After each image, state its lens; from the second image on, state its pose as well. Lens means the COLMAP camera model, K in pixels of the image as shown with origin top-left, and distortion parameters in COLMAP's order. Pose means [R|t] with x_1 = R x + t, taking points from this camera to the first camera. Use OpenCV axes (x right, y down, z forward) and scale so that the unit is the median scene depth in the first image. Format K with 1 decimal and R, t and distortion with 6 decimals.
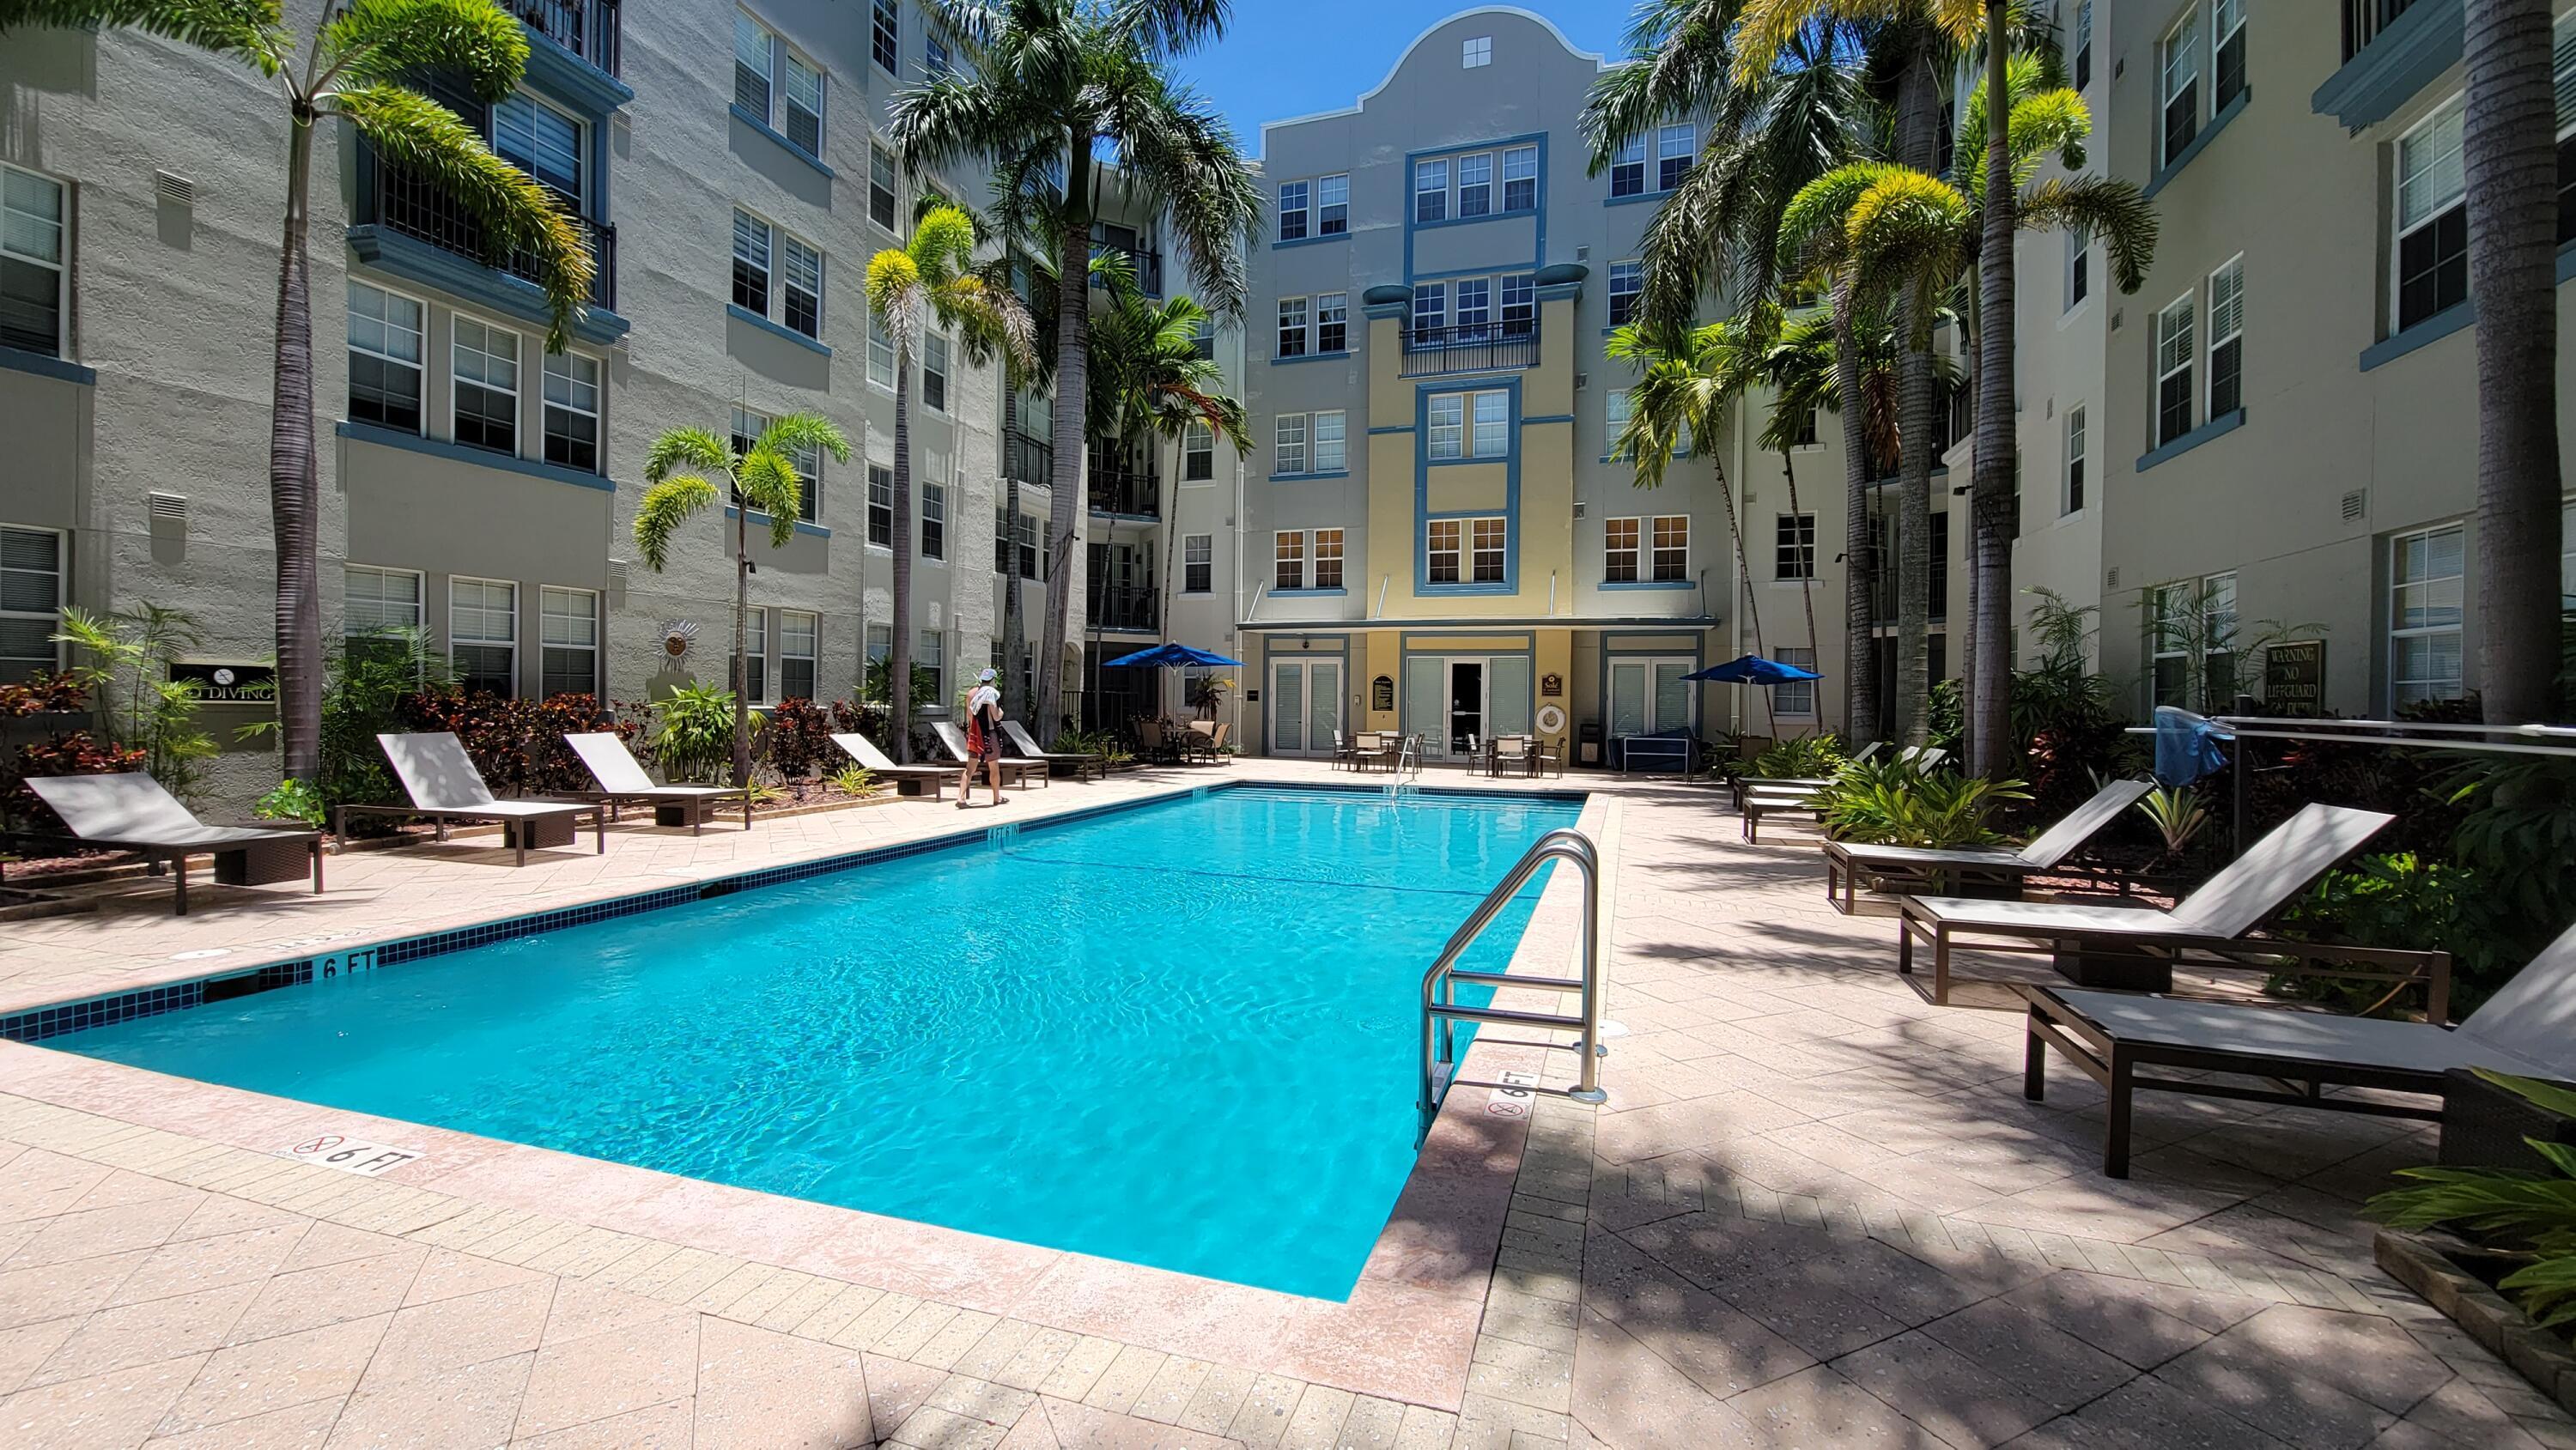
lens RADIAL K [[1059.5, 0, 1286.9], [0, 1059.5, 697.7], [0, 0, 1]] dist [0.002730, -0.000448]
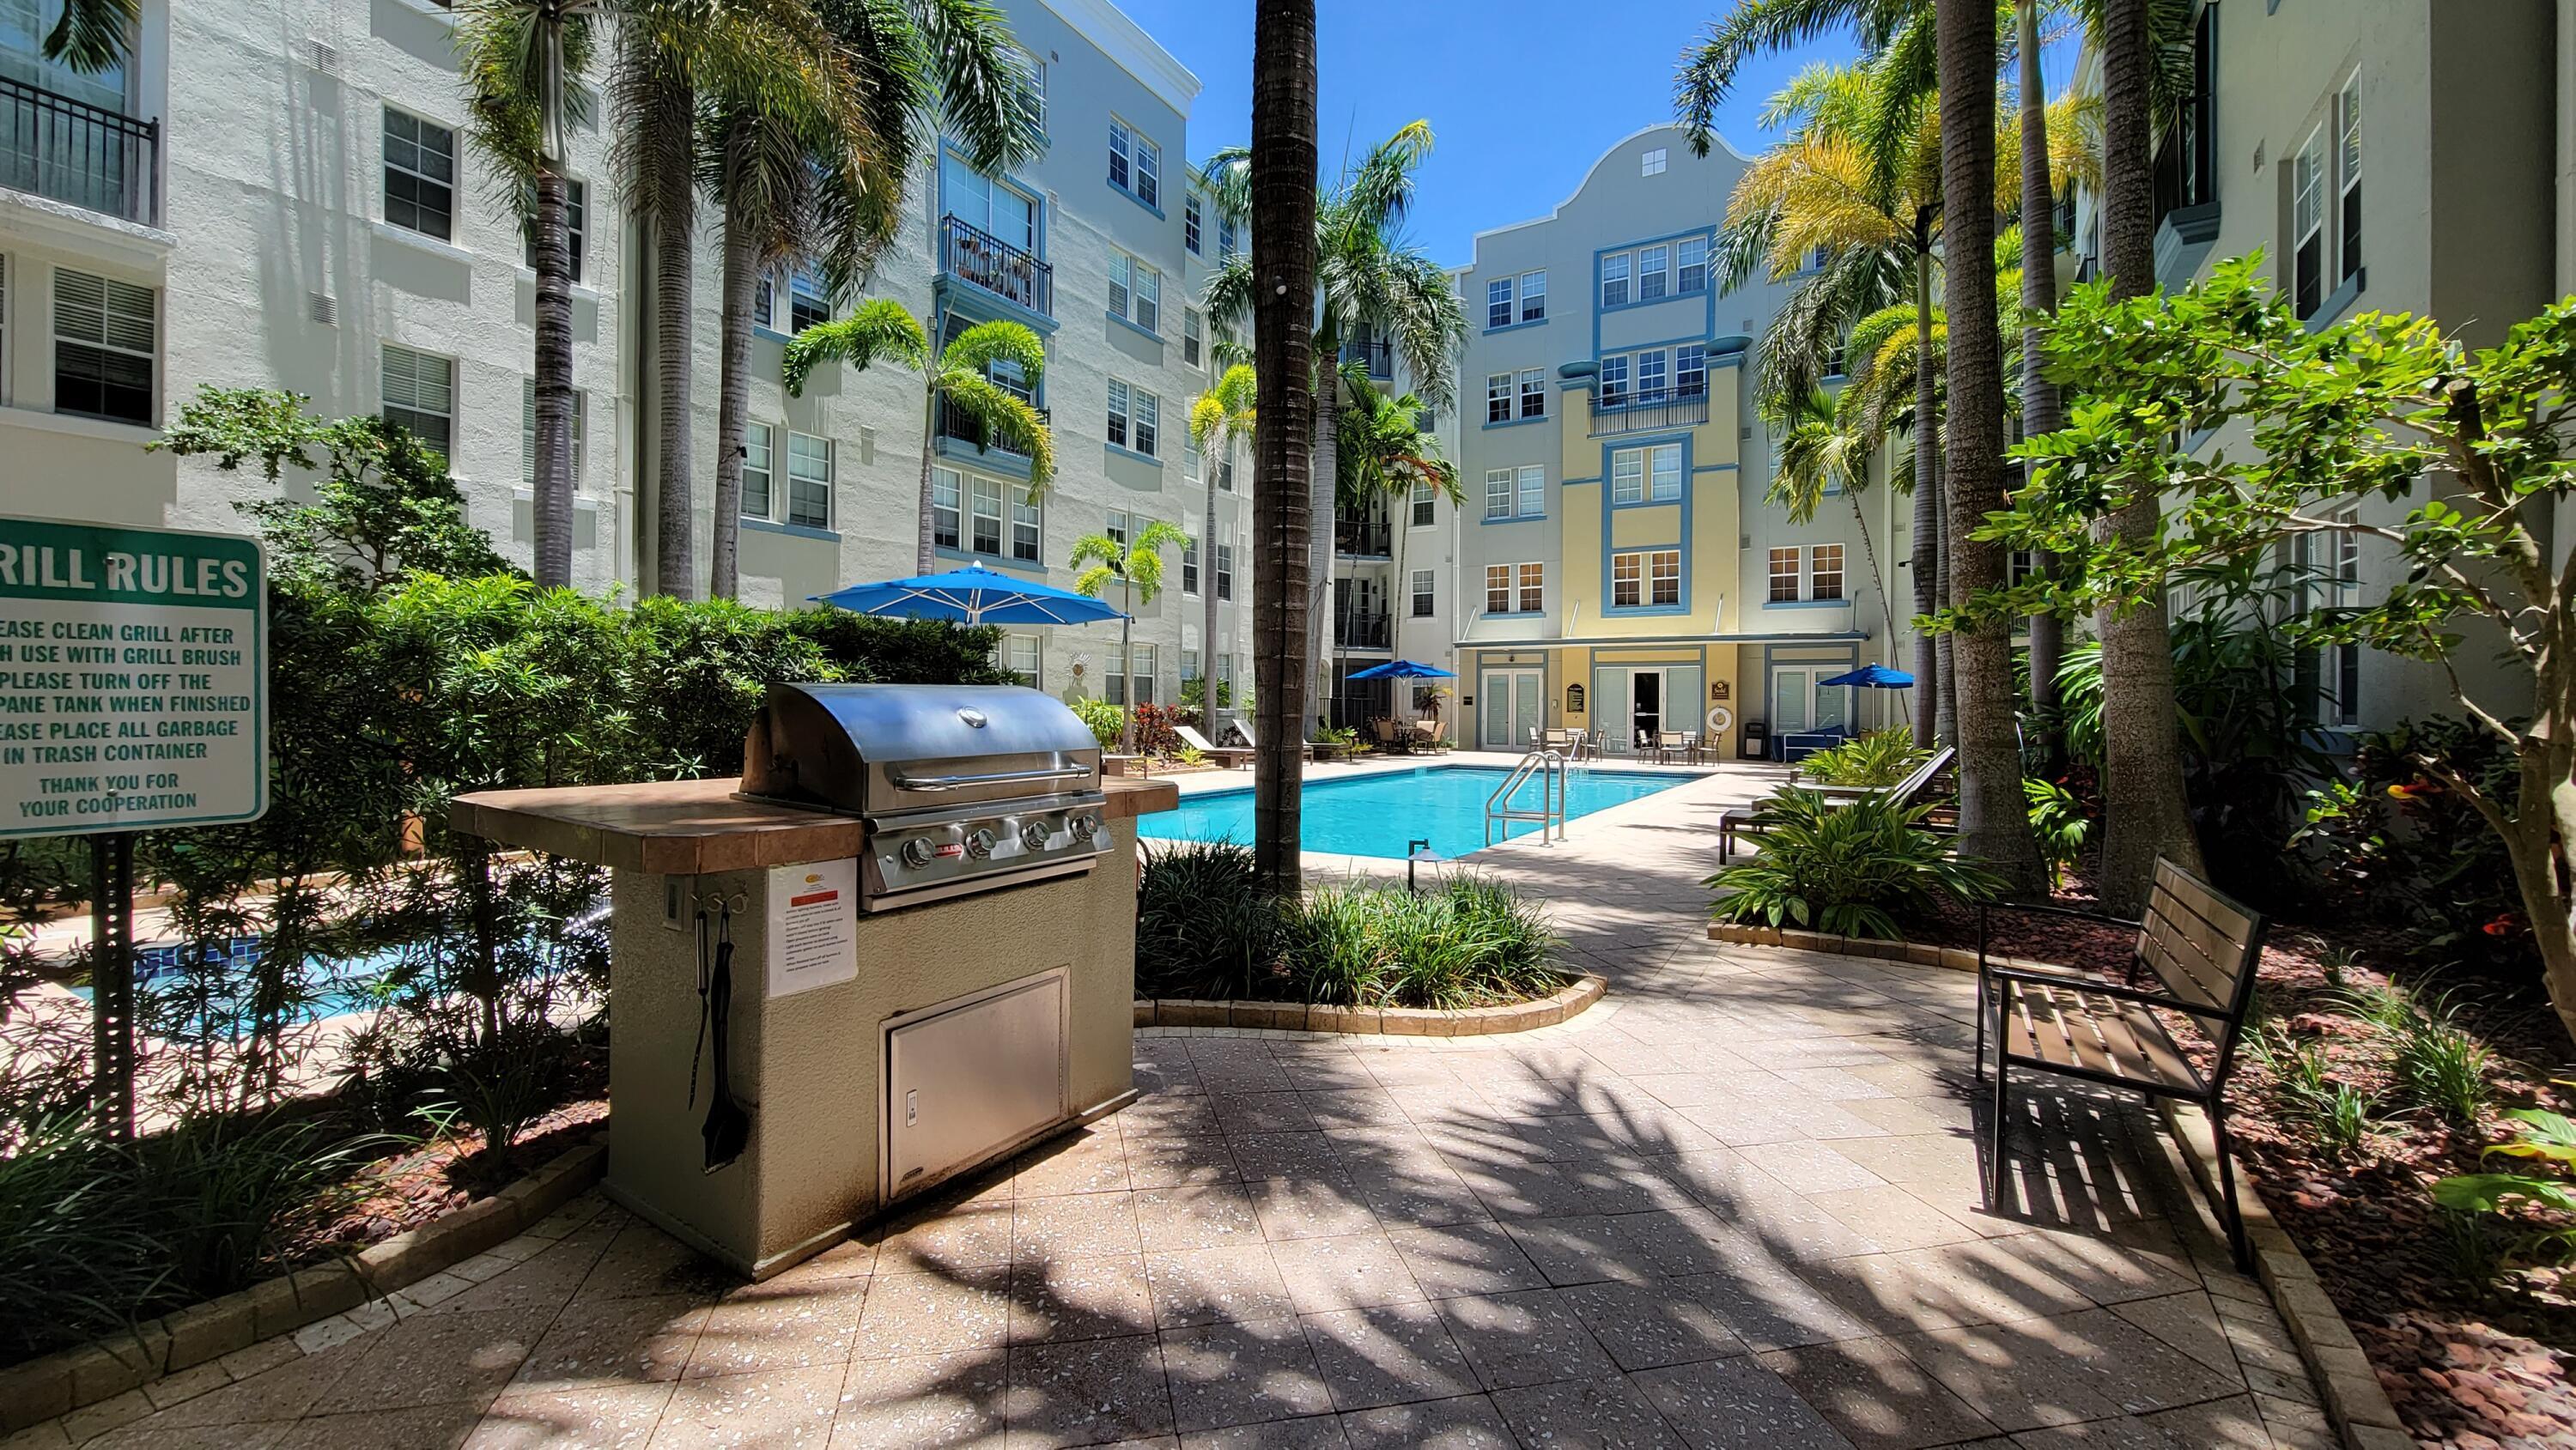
lens RADIAL K [[1059.5, 0, 1288.4], [0, 1059.5, 703.6], [0, 0, 1]] dist [0.002730, -0.000448]
pose [[0.975836, -0.004447, -0.218457, 0.035696], [0.004211, 0.999990, -0.001545, 0.002603], [0.218462, 0.000588, 0.975845, -0.261458]]
